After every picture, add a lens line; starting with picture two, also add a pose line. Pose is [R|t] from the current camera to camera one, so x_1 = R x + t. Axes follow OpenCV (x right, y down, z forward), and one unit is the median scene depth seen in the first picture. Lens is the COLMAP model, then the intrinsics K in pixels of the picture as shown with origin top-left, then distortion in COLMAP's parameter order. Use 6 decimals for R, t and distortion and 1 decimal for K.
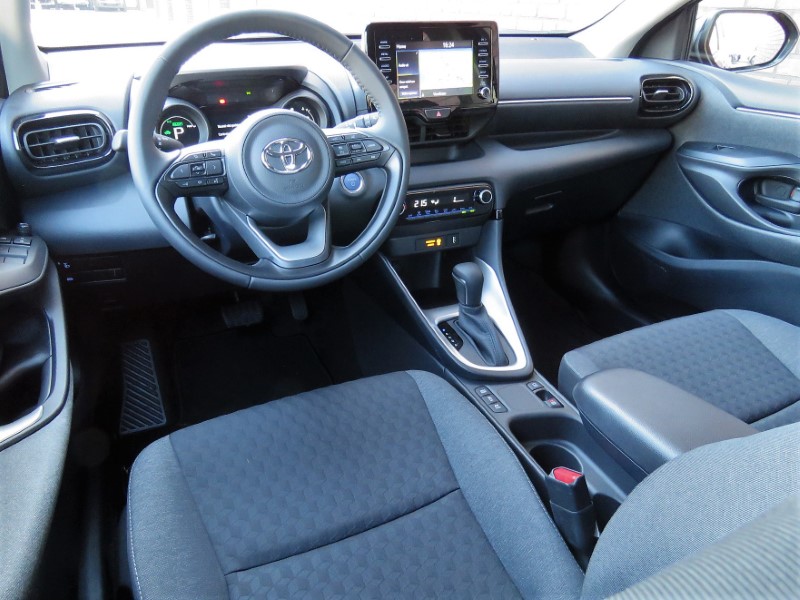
lens RADIAL K [[633.8, 0, 400.0], [0, 633.8, 300.0], [0, 0, 1]] dist [-0.000203, 0.002397]
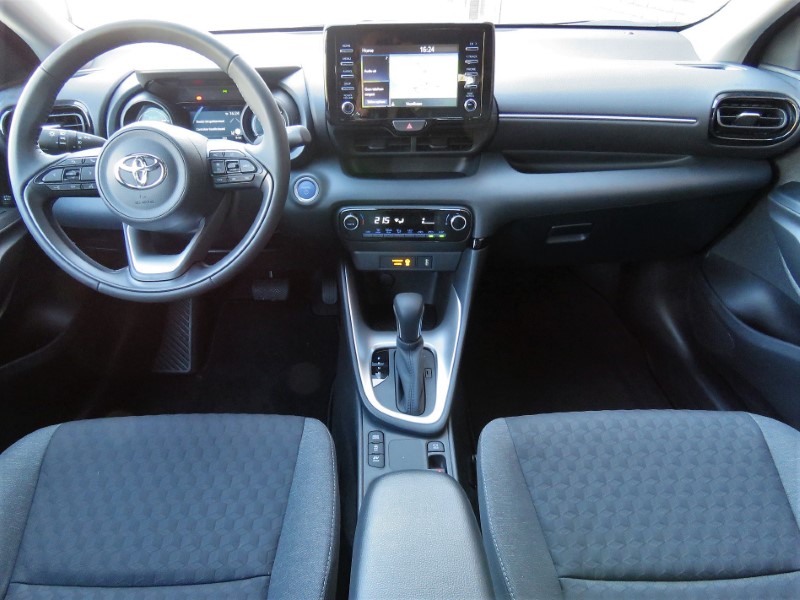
lens RADIAL K [[581.5, 0, 399.8], [0, 581.5, 291.2], [0, 0, 1]] dist [0.002199, 0.000584]
pose [[0.904232, 0.198169, -0.378277, 0.405635], [-0.169804, 0.979619, 0.107298, -0.148227], [0.391830, -0.032789, 0.919453, 0.220736]]
